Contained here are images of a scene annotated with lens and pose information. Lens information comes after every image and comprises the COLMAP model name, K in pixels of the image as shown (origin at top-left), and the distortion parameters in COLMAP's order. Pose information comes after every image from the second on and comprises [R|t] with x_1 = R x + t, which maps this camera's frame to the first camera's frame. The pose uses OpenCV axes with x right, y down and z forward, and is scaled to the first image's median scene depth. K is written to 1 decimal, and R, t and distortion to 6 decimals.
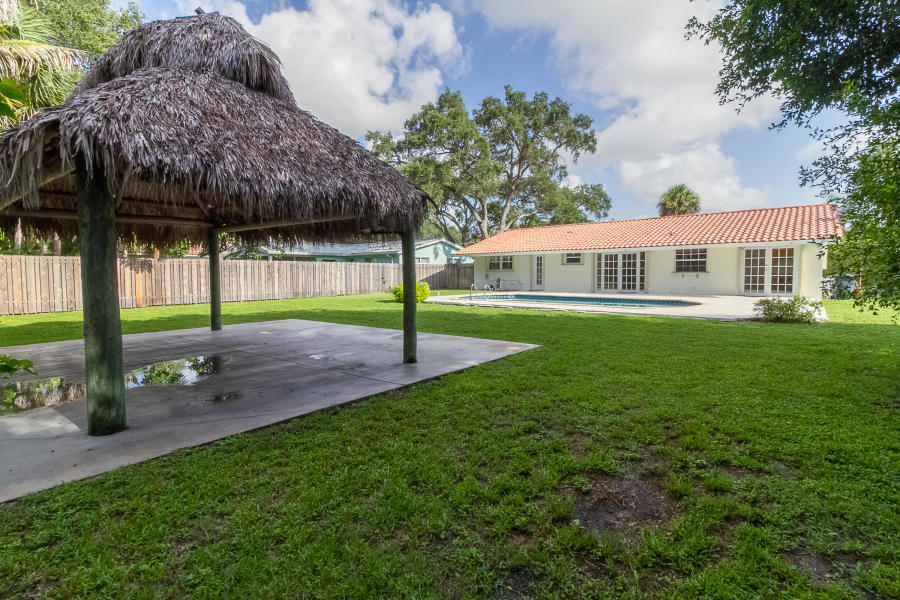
lens RADIAL K [[421.6, 0, 453.7], [0, 421.6, 296.7], [0, 0, 1]] dist [0.002074, 0.000709]
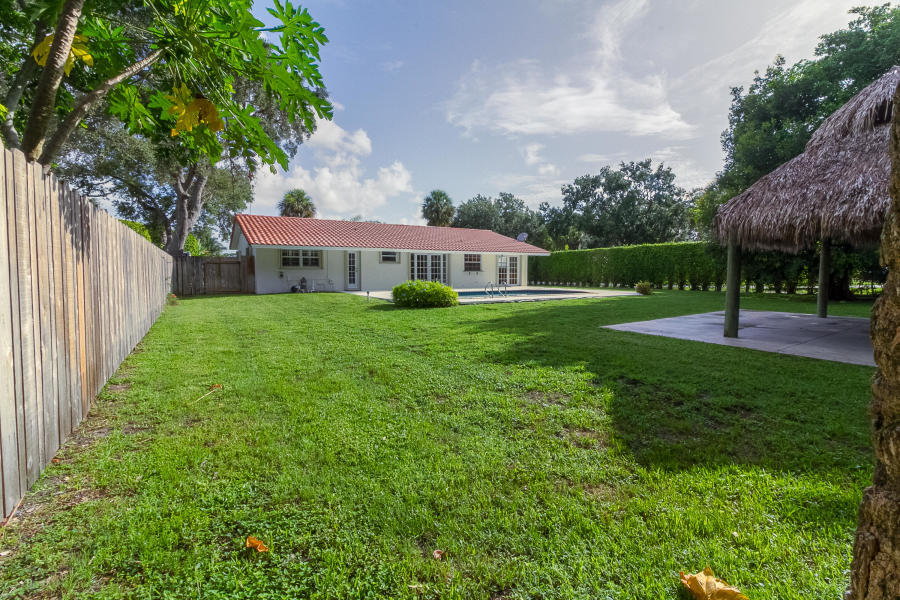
lens RADIAL K [[421.6, 0, 449.3], [0, 421.6, 297.1], [0, 0, 1]] dist [0.002074, 0.000709]
pose [[0.277563, -0.054424, 0.959165, -0.692869], [0.053997, 0.997700, 0.040985, -0.029146], [-0.959189, 0.040416, 0.279863, 0.602227]]
